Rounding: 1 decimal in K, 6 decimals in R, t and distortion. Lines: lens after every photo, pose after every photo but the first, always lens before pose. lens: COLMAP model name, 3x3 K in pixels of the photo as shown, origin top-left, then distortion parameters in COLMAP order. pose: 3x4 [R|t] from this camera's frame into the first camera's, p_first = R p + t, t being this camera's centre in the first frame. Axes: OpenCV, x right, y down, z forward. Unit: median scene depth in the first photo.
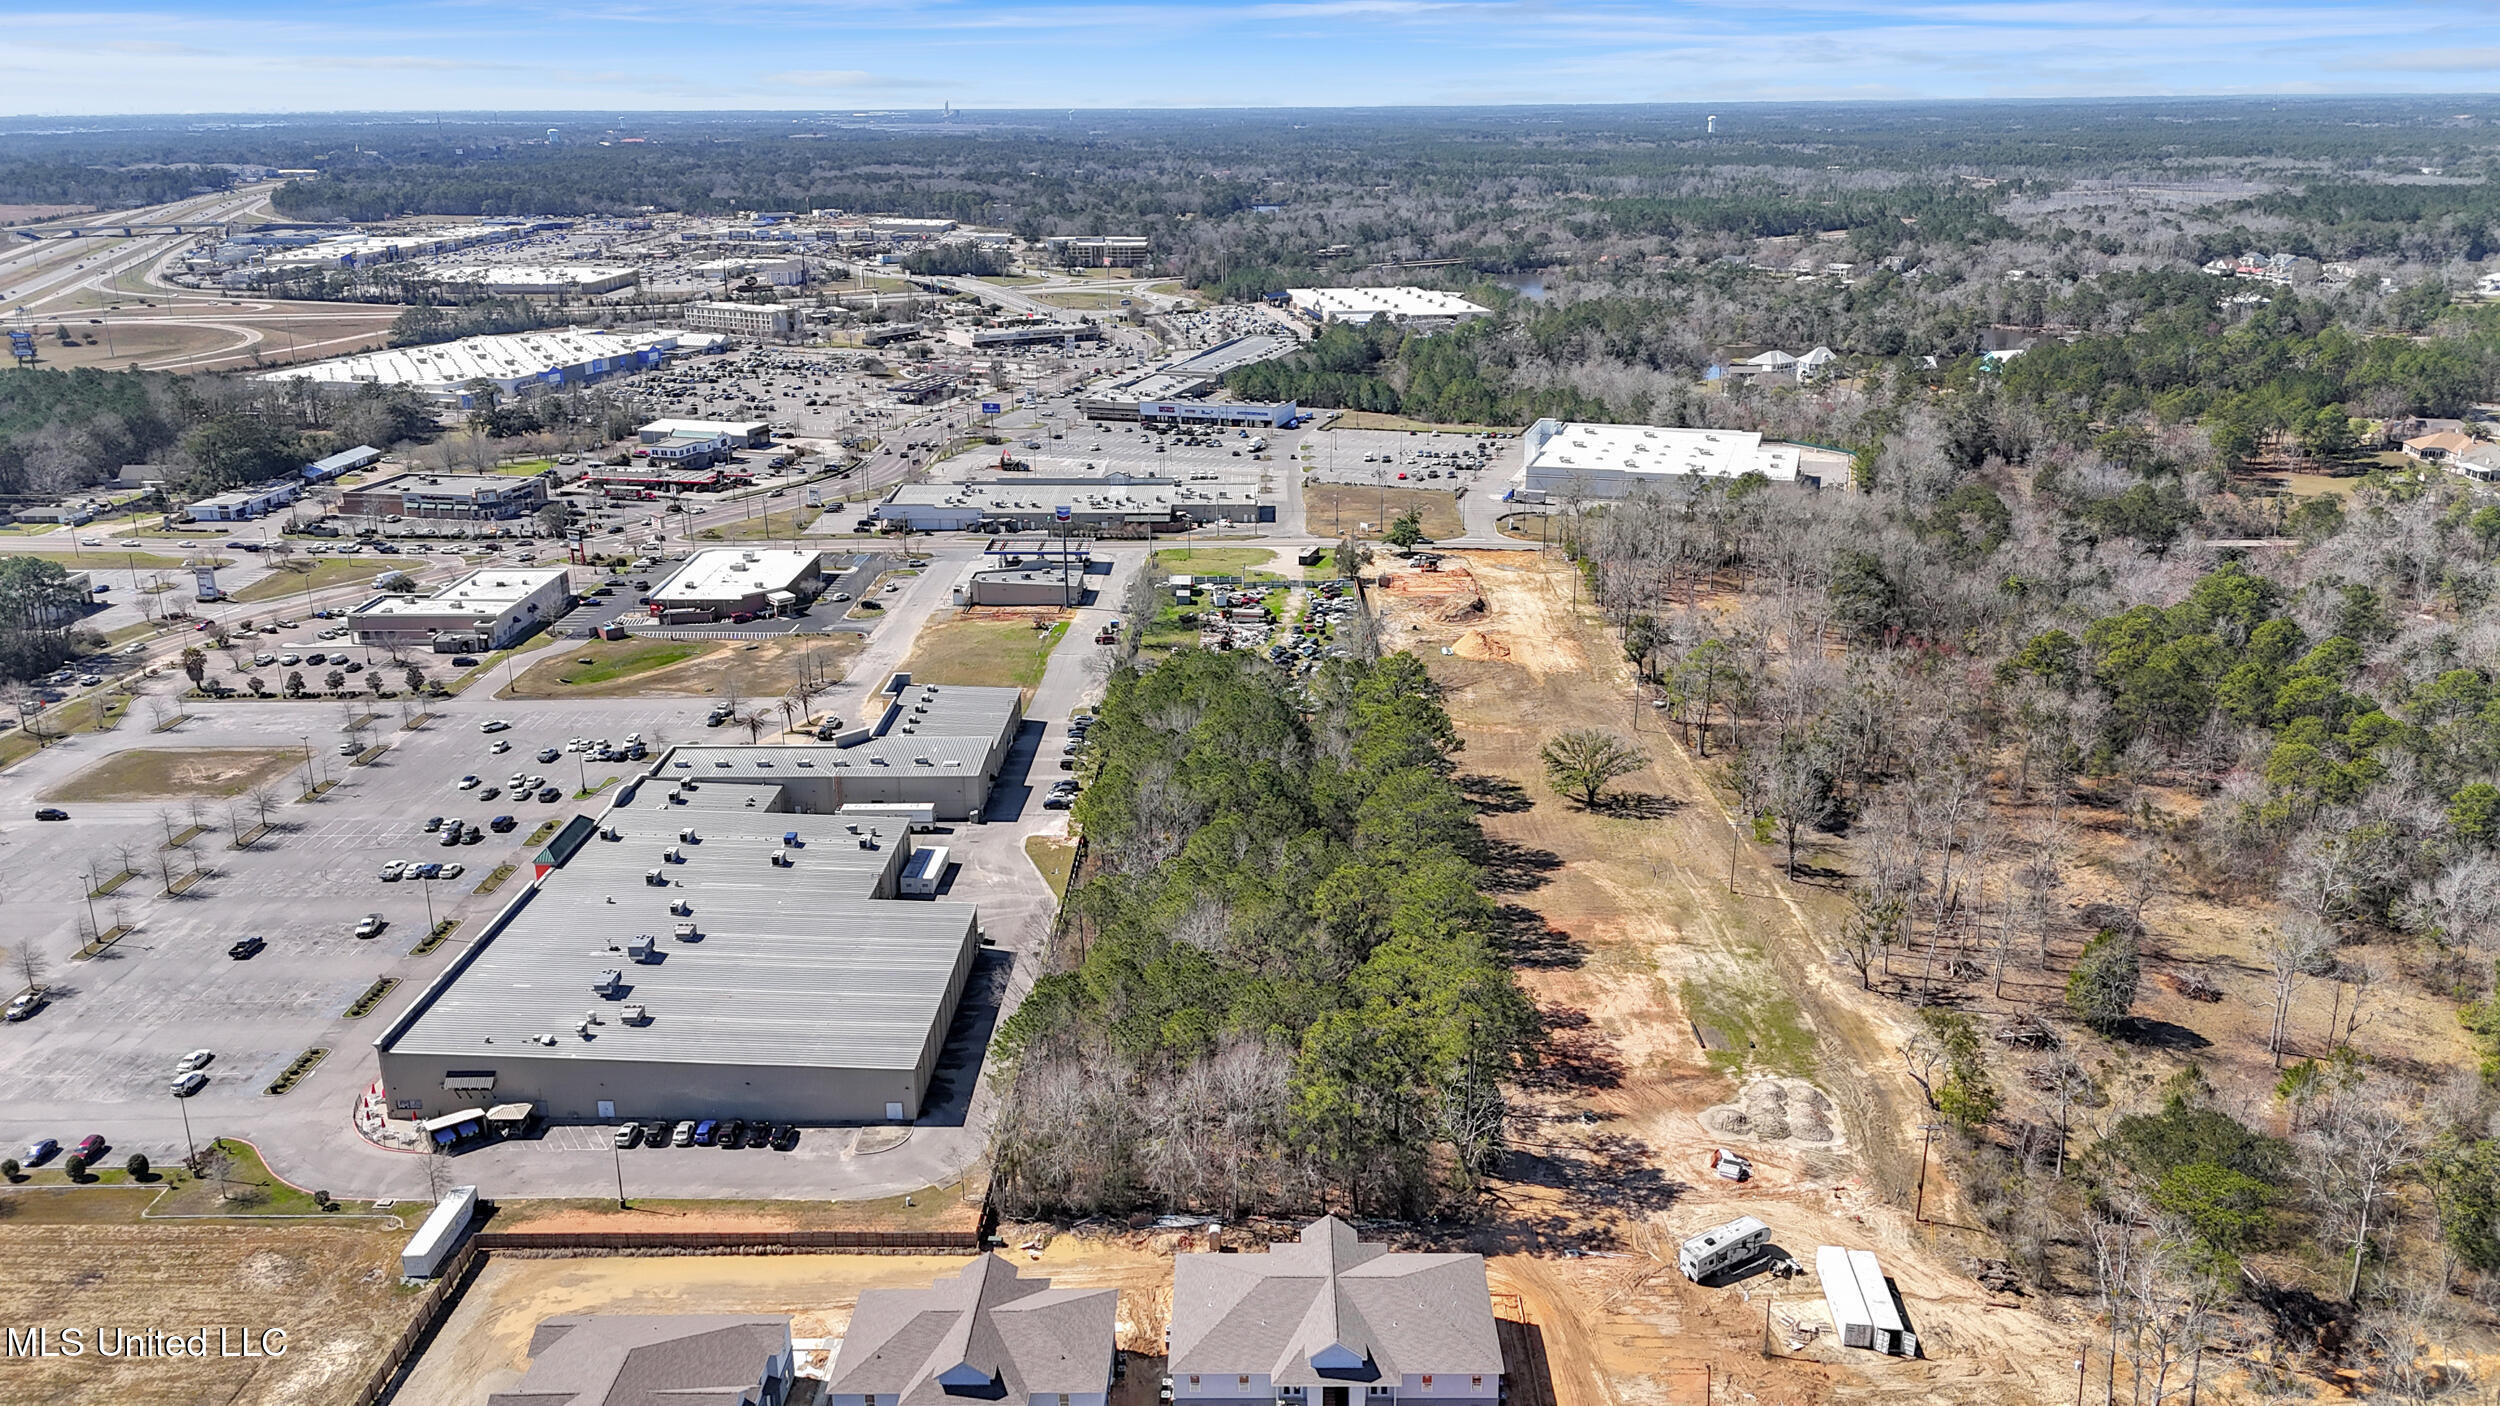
lens RADIAL K [[1833.5, 0, 1250.0], [0, 1833.5, 703.0], [0, 0, 1]] dist [0.093639, -0.100358]
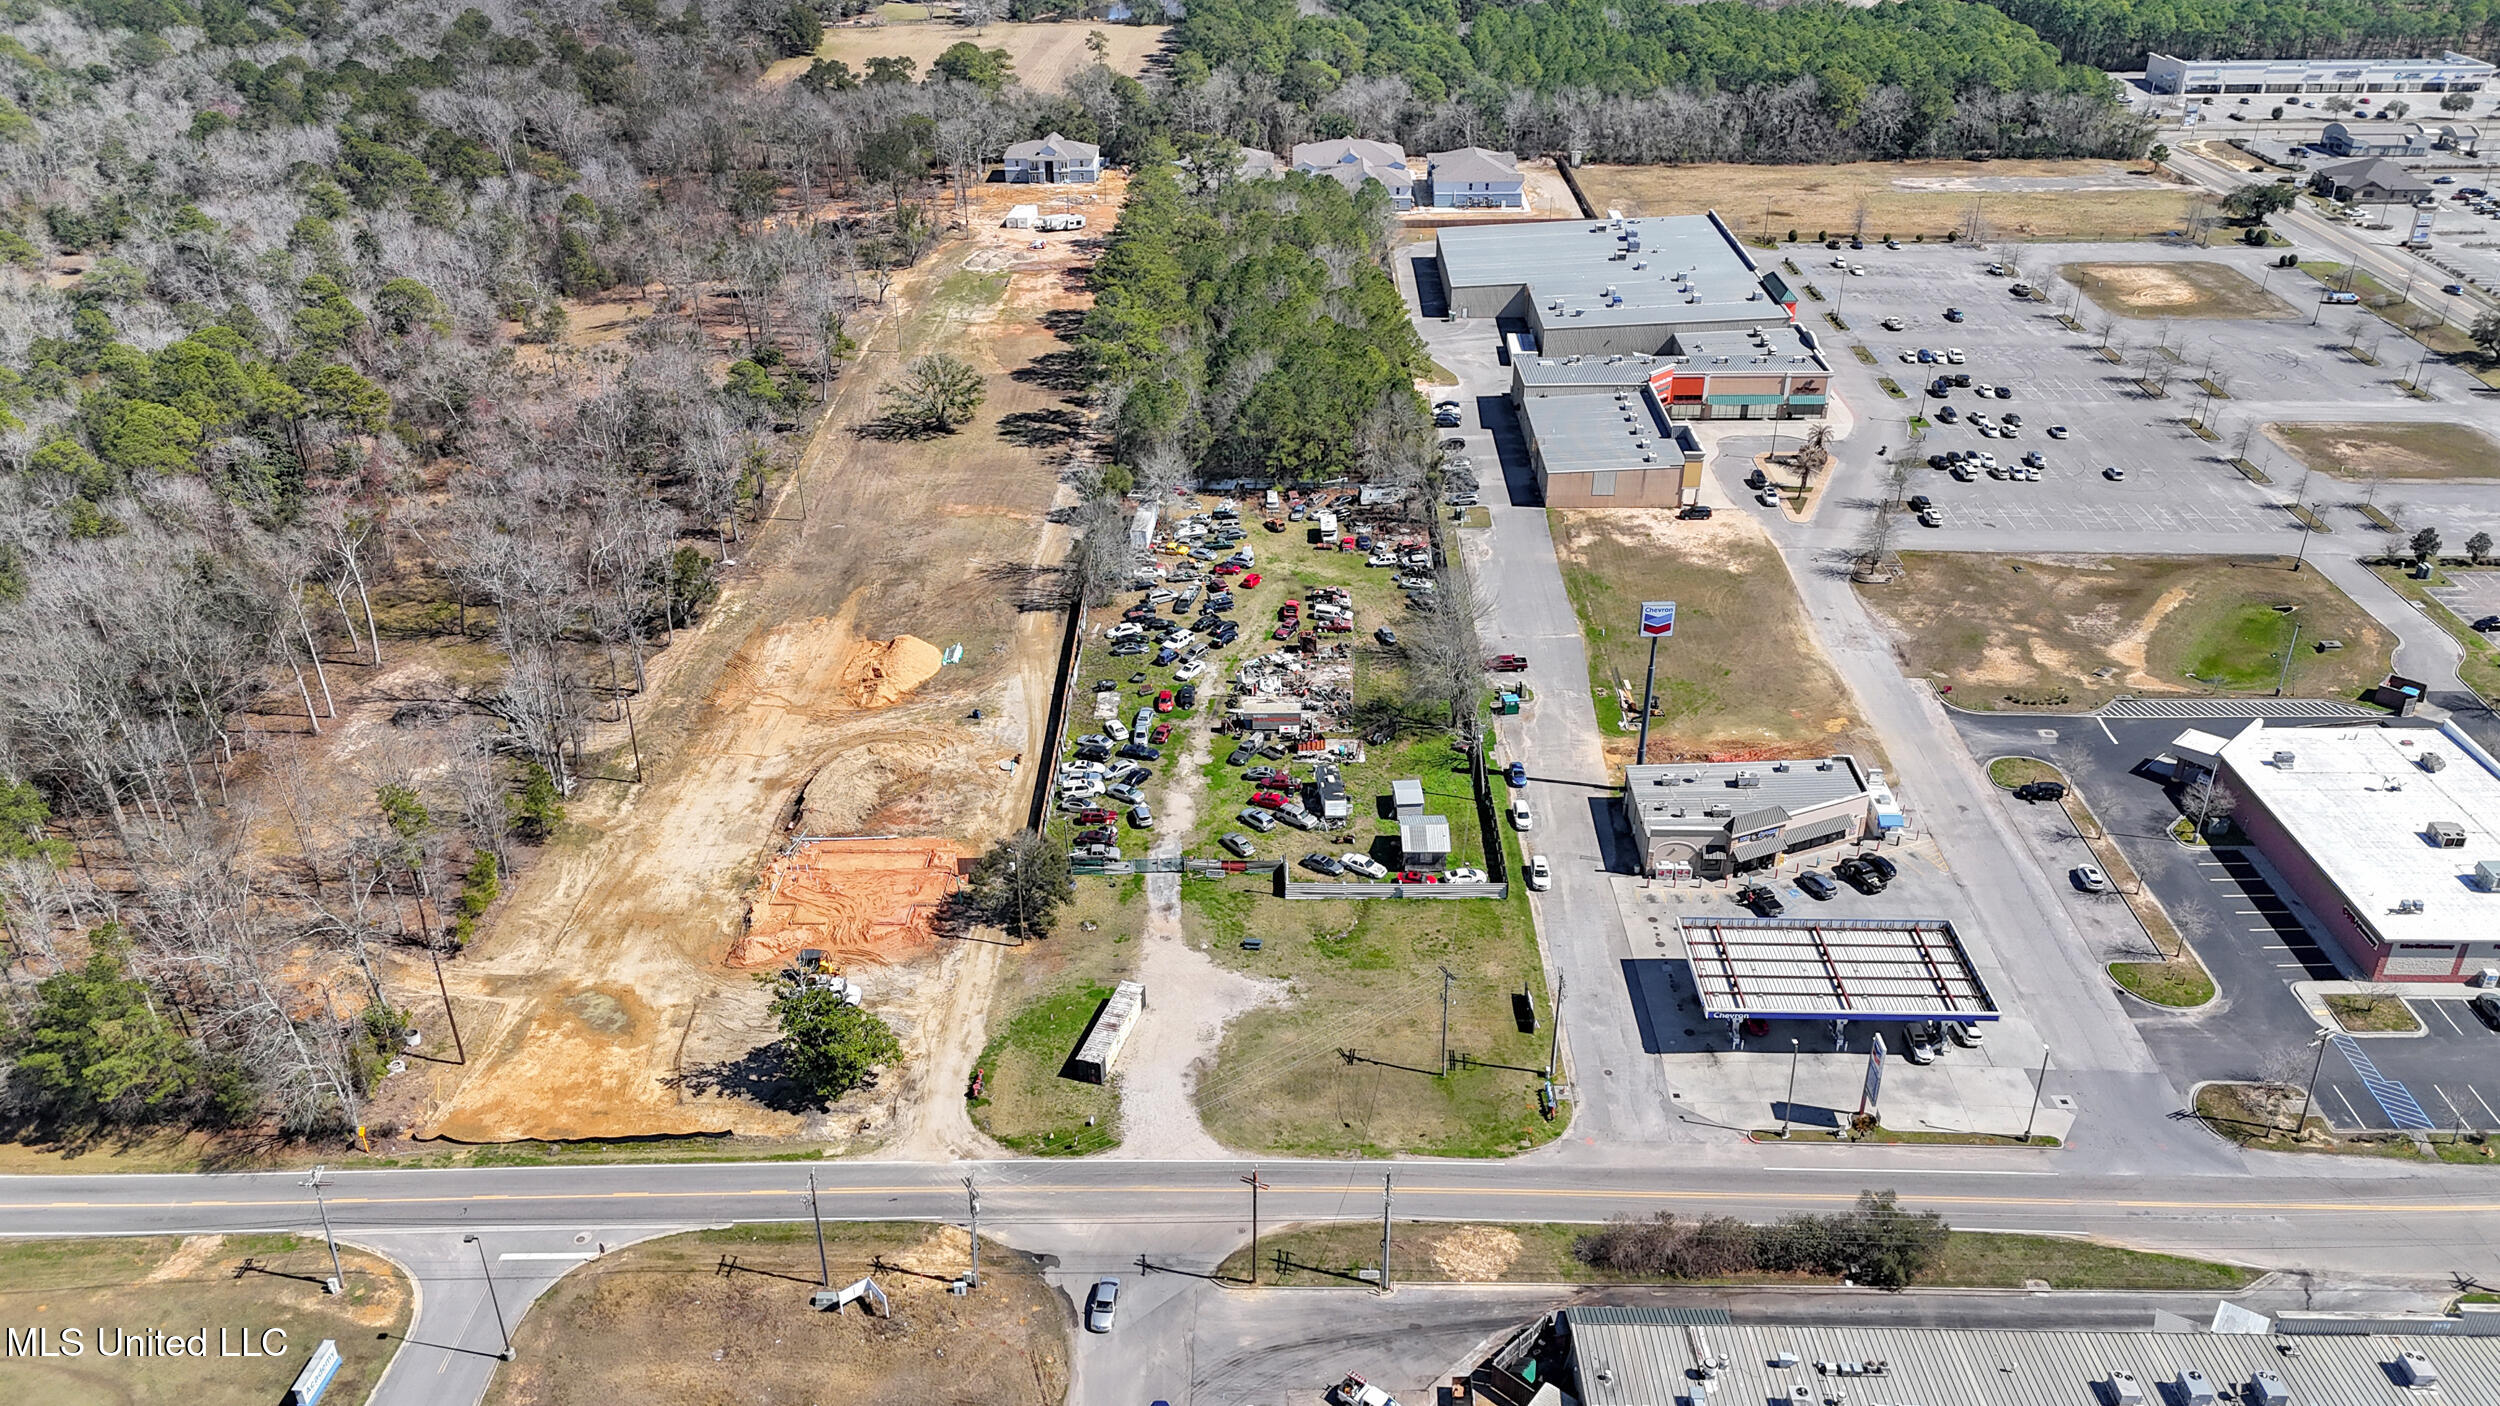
lens RADIAL K [[1833.5, 0, 1250.0], [0, 1833.5, 703.0], [0, 0, 1]] dist [0.093639, -0.100358]
pose [[-0.999920, 0.007866, 0.009919, 0.000325], [0.012616, 0.684195, 0.729190, -0.479450], [-0.001051, 0.729257, -0.684239, 1.460643]]
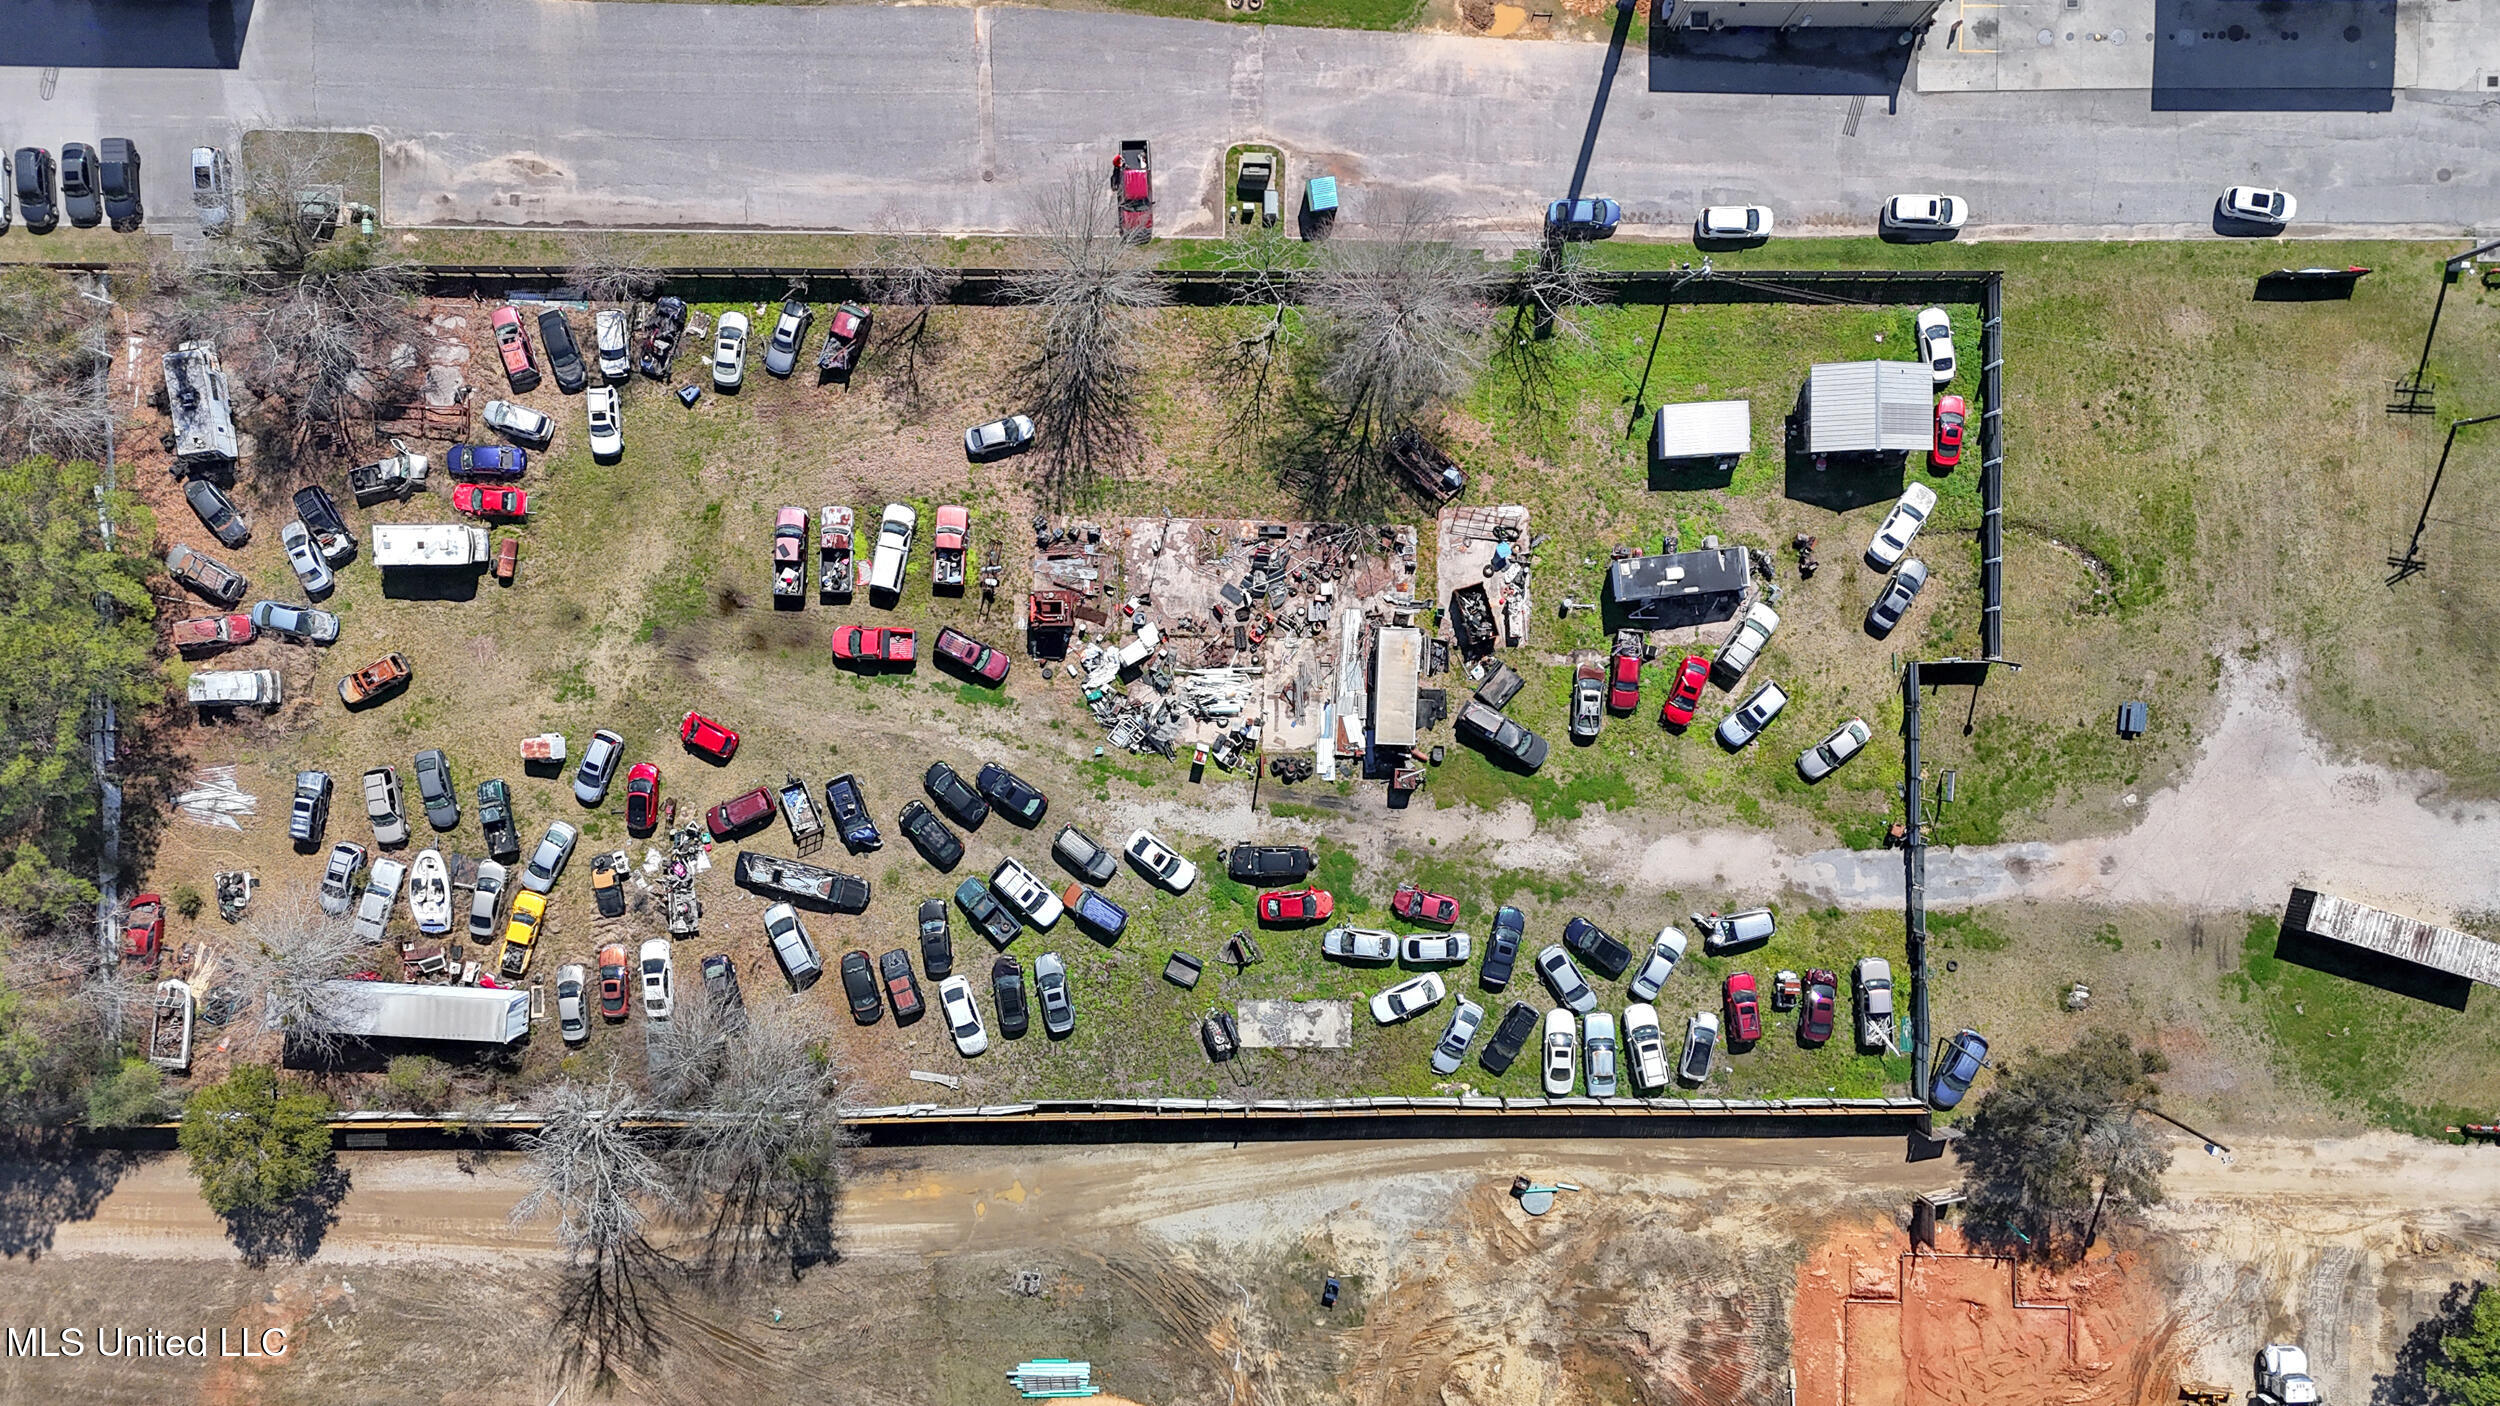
lens RADIAL K [[1833.5, 0, 1250.0], [0, 1833.5, 703.0], [0, 0, 1]] dist [0.093639, -0.100358]
pose [[0.006731, 0.999940, 0.008605, -0.000973], [-0.311434, -0.006081, 0.950248, -0.318644], [0.950244, -0.009076, 0.311374, 0.951229]]
